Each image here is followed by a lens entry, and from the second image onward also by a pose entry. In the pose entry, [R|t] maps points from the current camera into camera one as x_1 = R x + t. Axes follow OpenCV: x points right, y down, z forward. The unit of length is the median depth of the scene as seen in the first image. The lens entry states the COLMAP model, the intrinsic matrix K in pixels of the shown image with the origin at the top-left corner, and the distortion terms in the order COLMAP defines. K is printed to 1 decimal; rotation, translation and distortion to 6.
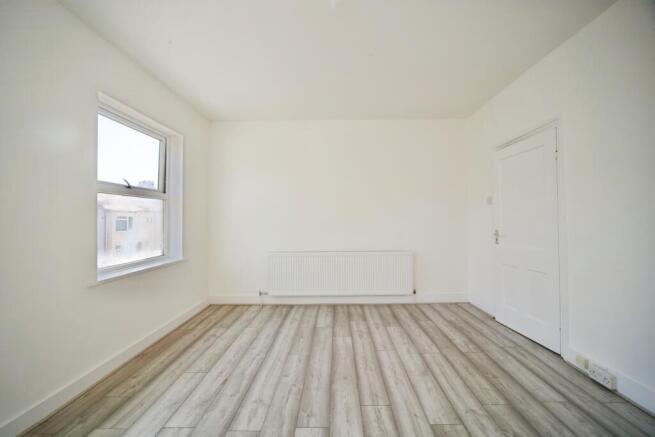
lens RADIAL K [[235.6, 0, 329.0], [0, 235.6, 214.5], [0, 0, 1]] dist [-0.014615, 0.000601]
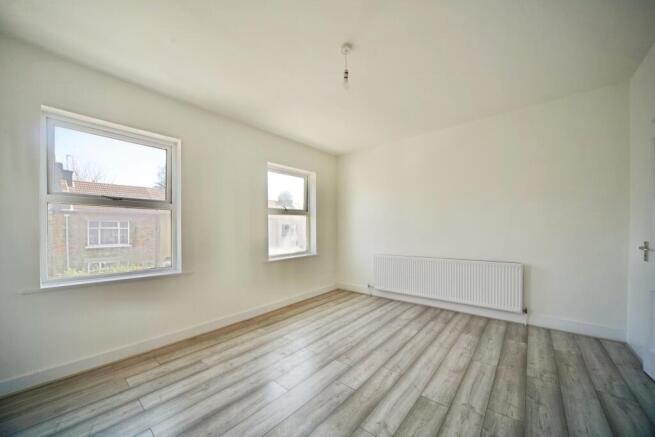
lens RADIAL K [[235.6, 0, 331.2], [0, 235.6, 222.5], [0, 0, 1]] dist [-0.014615, 0.000601]
pose [[0.772843, -0.018574, -0.634325, 0.481068], [0.025405, 0.999676, 0.001680, -0.017063], [0.634088, -0.017414, 0.773064, -0.137742]]
